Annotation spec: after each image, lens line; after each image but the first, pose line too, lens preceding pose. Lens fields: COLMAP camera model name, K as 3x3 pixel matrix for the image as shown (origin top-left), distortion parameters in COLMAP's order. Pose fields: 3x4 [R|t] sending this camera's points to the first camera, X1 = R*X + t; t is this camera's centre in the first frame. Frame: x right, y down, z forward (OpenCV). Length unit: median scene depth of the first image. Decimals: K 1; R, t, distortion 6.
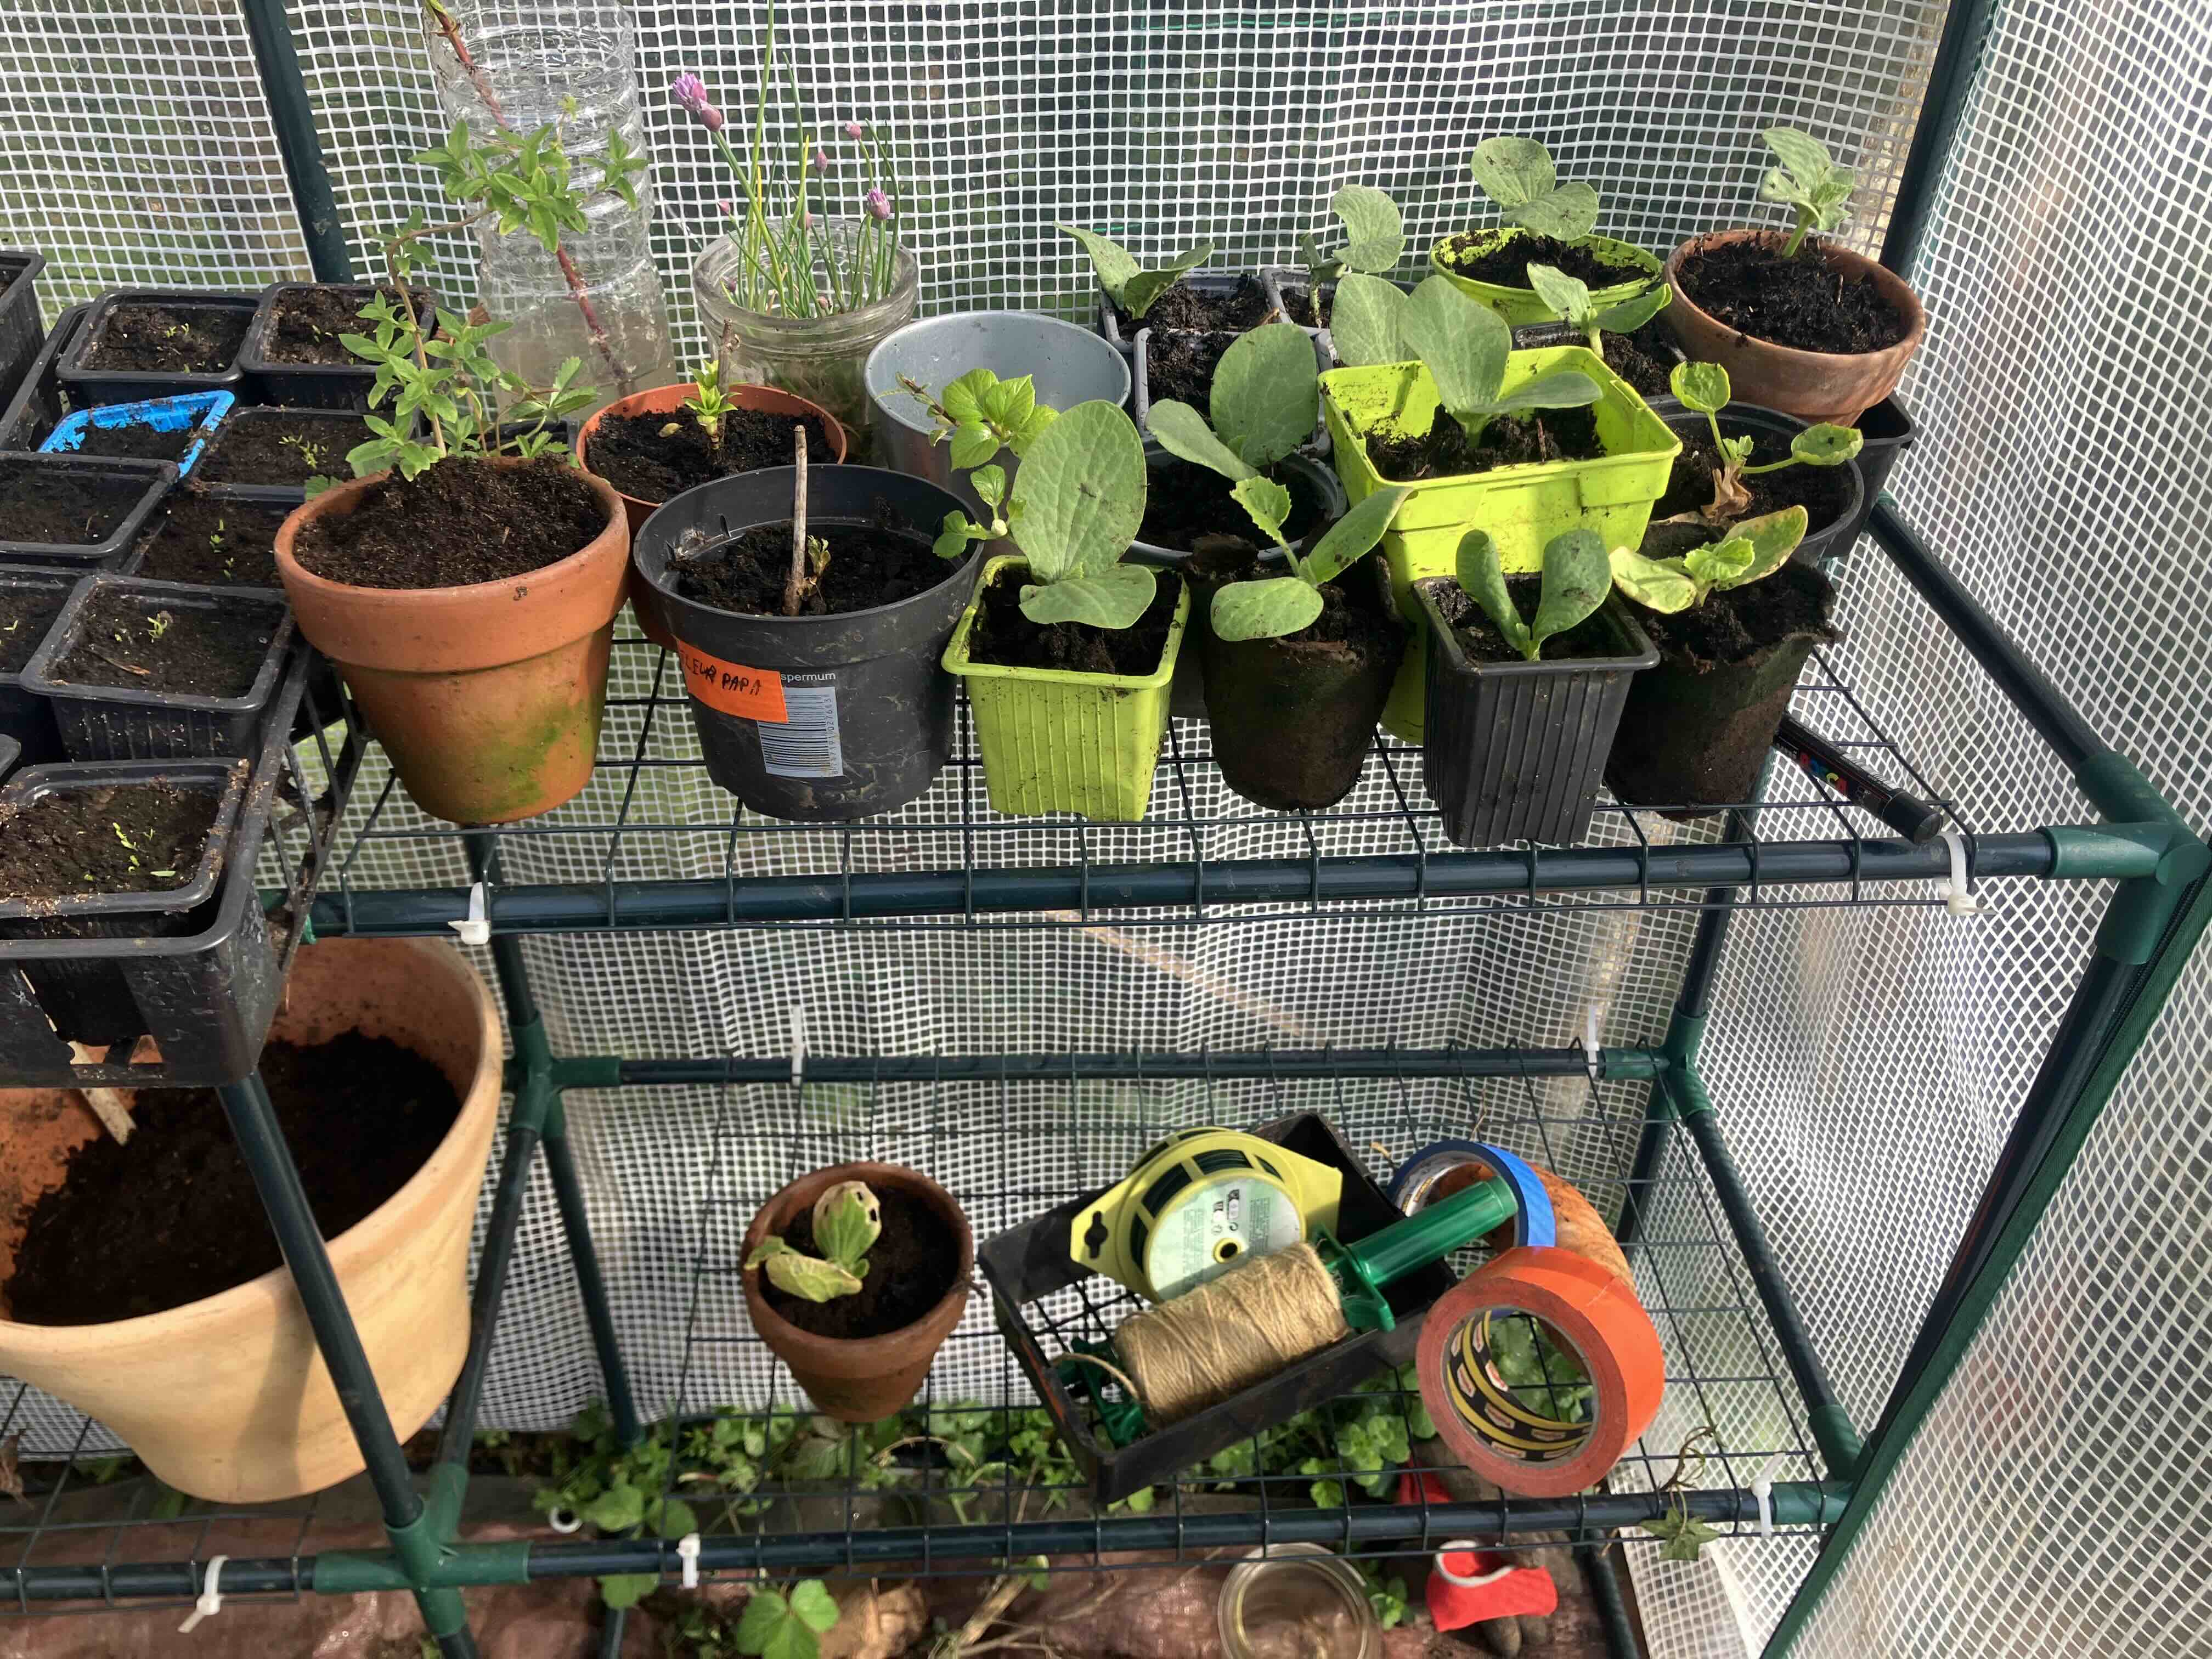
lens RADIAL K [[1795.9, 0, 1106.0], [0, 1795.9, 829.5], [0, 0, 1]] dist [-0.000966, -0.018855]
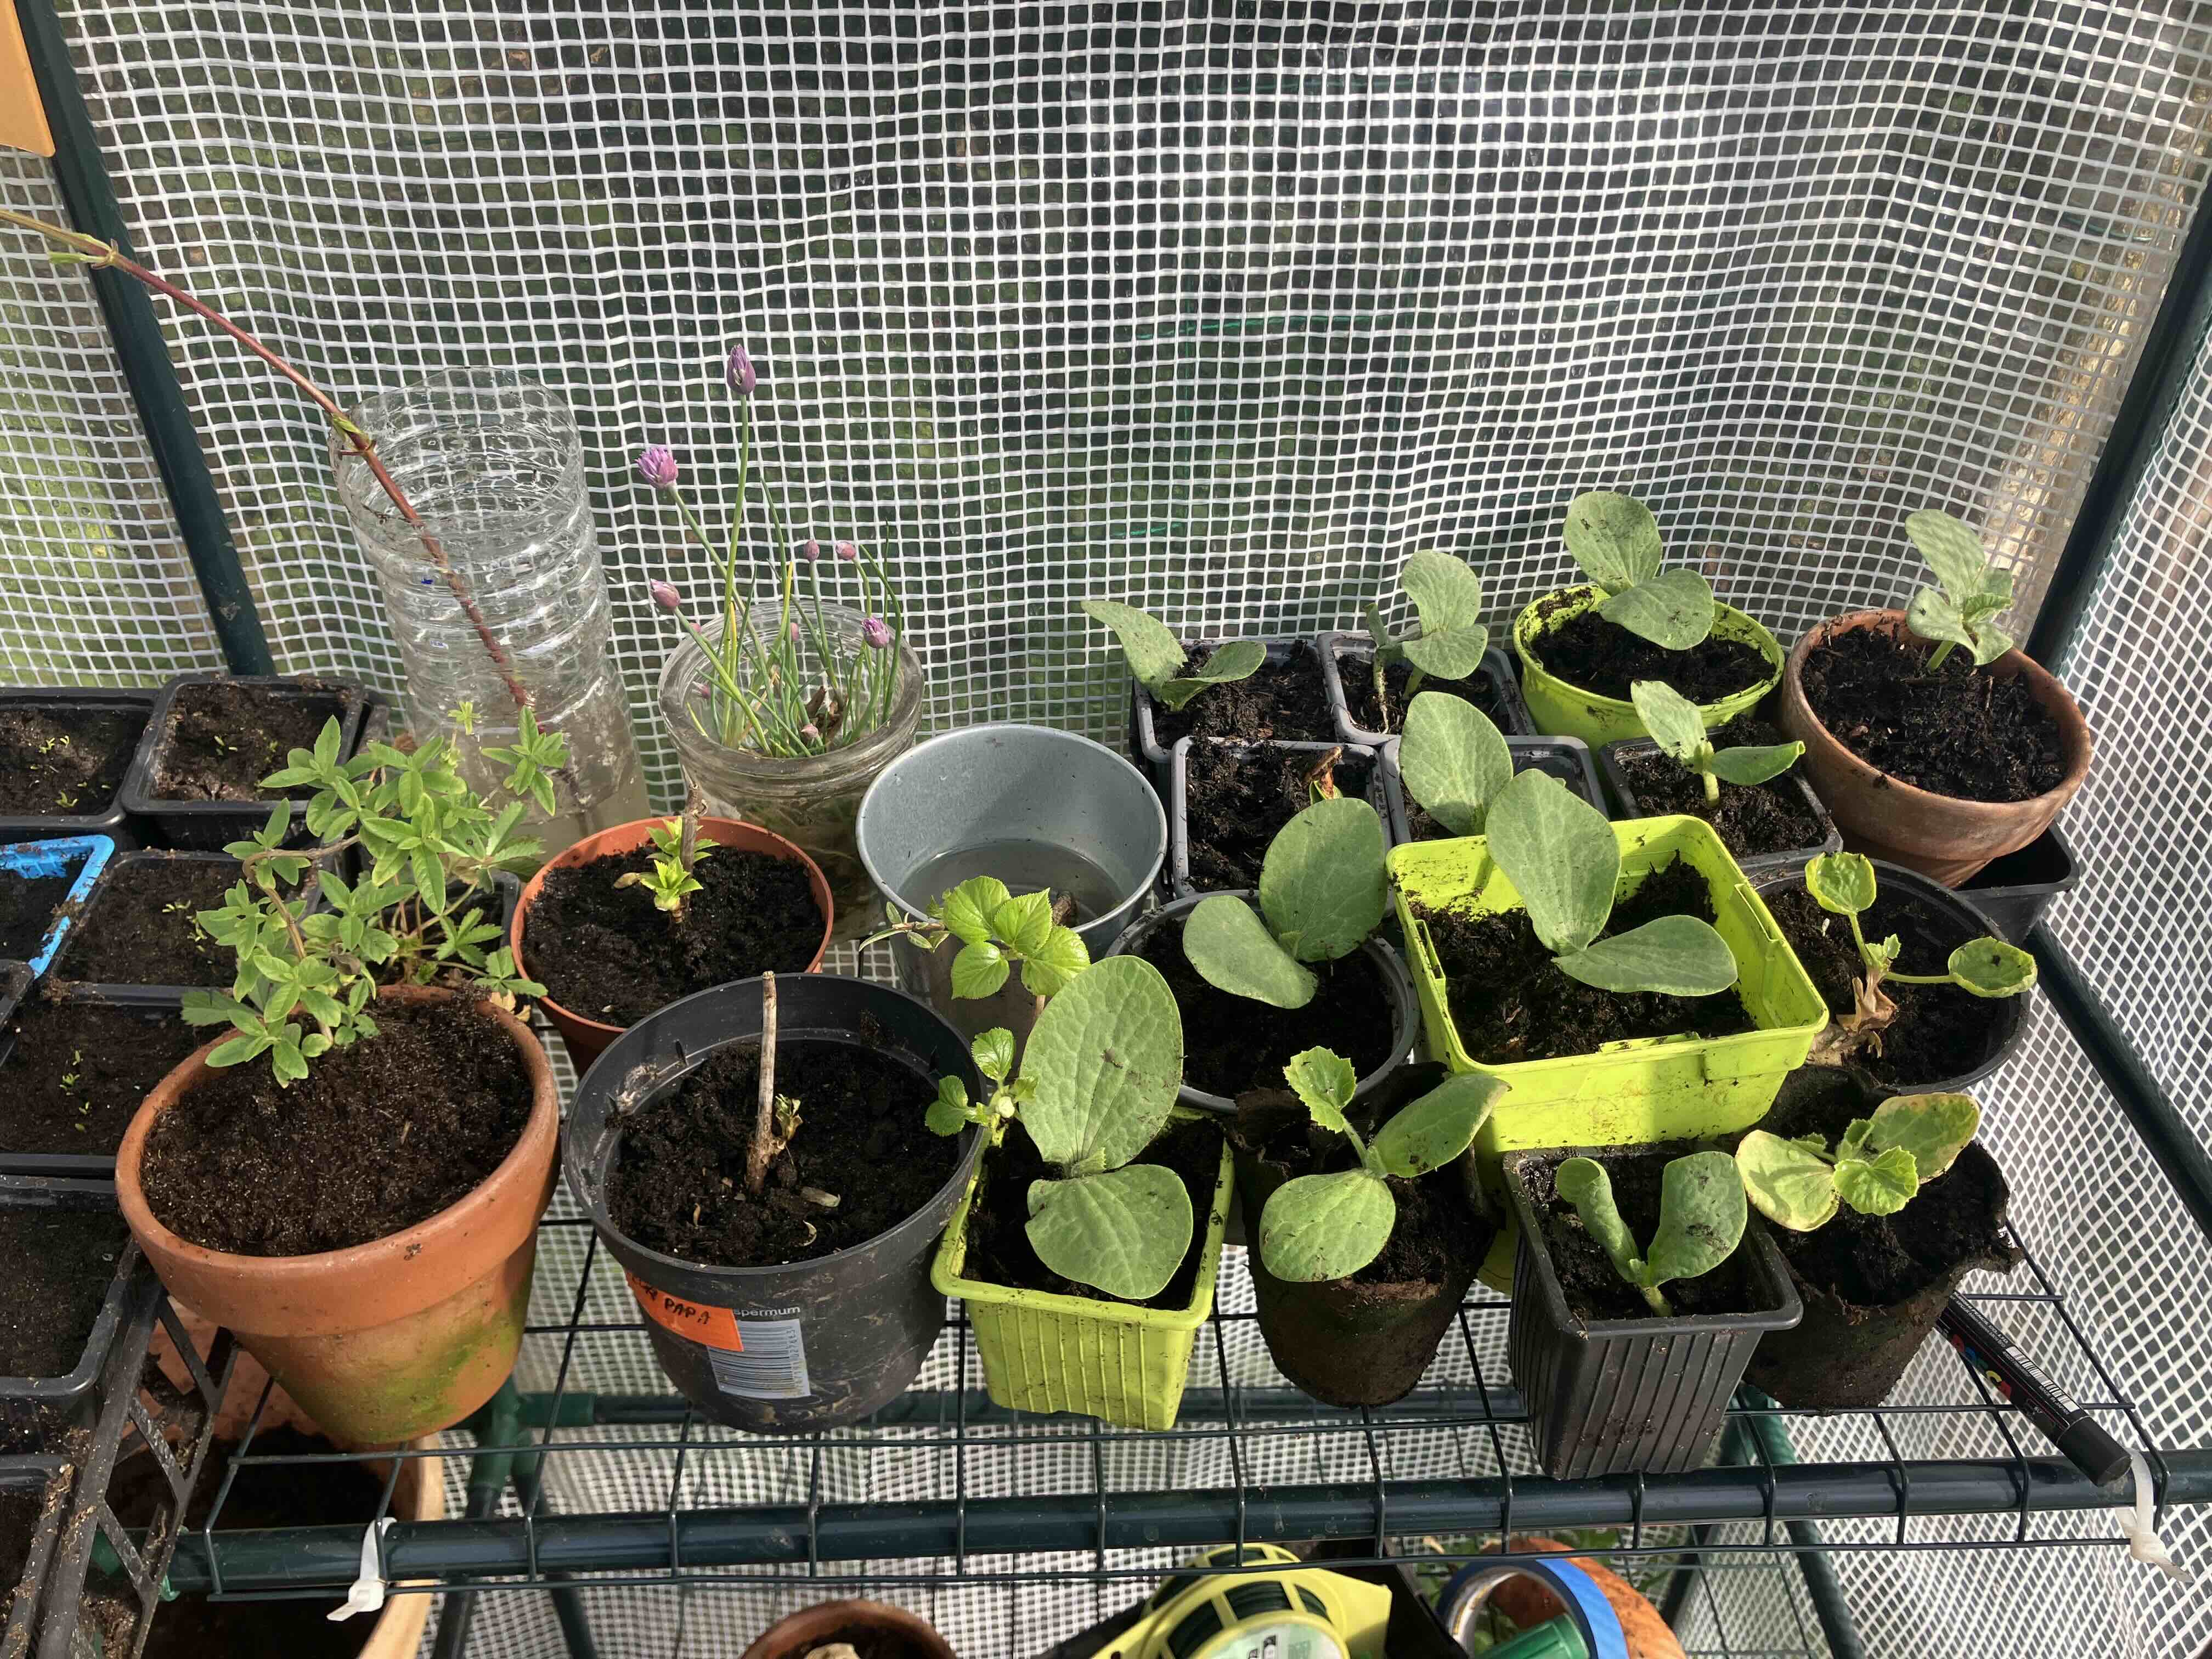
lens RADIAL K [[1790.0, 0, 1138.5], [0, 1790.0, 829.4], [0, 0, 1]] dist [-0.005782, -0.008948]
pose [[0.999863, 0.016576, -0.000139, 0.000132], [-0.016573, 0.999806, 0.010660, -0.249003], [0.000316, -0.010656, 0.999943, 0.143249]]
